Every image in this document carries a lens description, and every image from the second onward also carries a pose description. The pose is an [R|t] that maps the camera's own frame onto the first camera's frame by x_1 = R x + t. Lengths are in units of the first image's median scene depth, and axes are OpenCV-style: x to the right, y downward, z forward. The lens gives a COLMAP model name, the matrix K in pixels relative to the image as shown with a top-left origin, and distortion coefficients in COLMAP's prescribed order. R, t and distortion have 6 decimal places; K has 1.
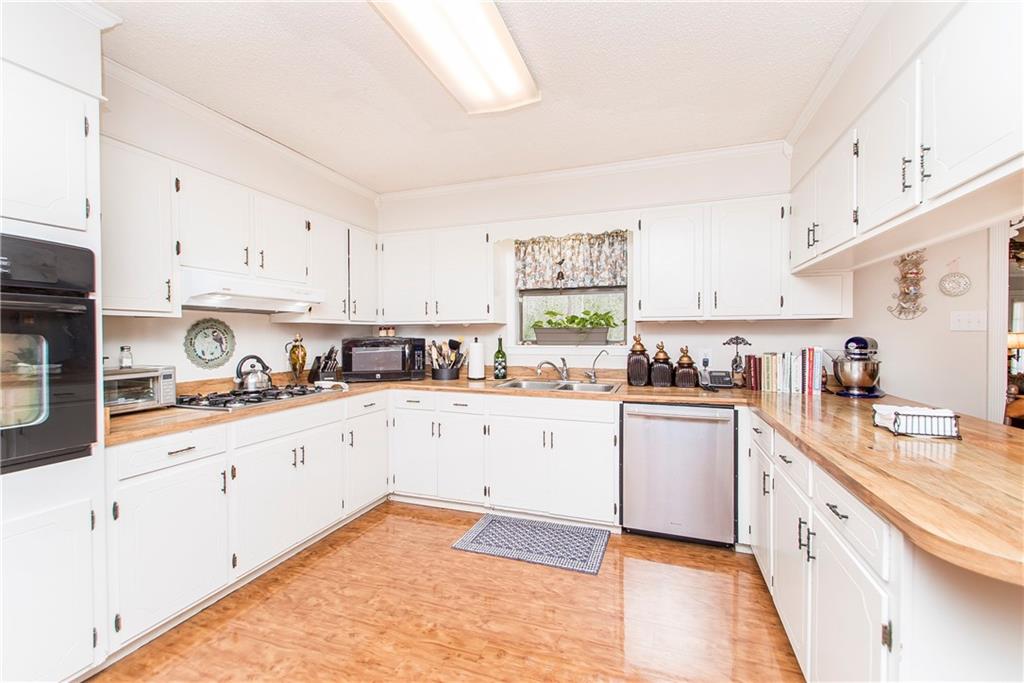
lens RADIAL K [[424.1, 0, 517.1], [0, 424.1, 335.2], [0, 0, 1]] dist [-0.006863, -0.002238]
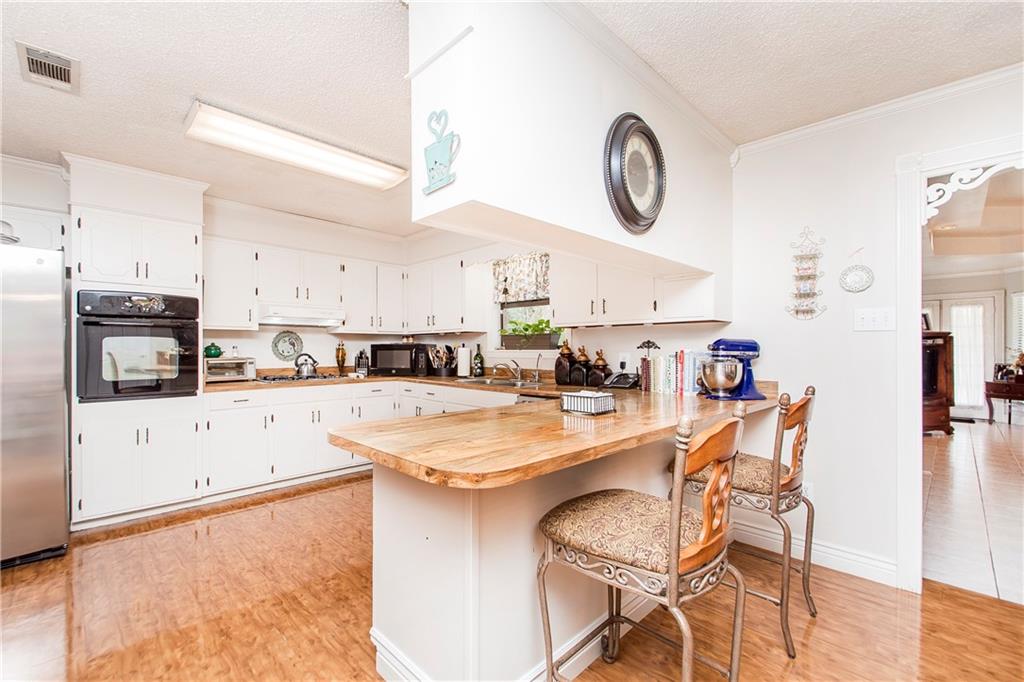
lens RADIAL K [[424.1, 0, 473.5], [0, 424.1, 347.1], [0, 0, 1]] dist [-0.006863, -0.002238]
pose [[0.888826, 0.000734, -0.458245, 0.604081], [-0.002011, 0.999995, -0.002299, 0.022506], [0.458241, 0.002964, 0.888823, -0.125601]]
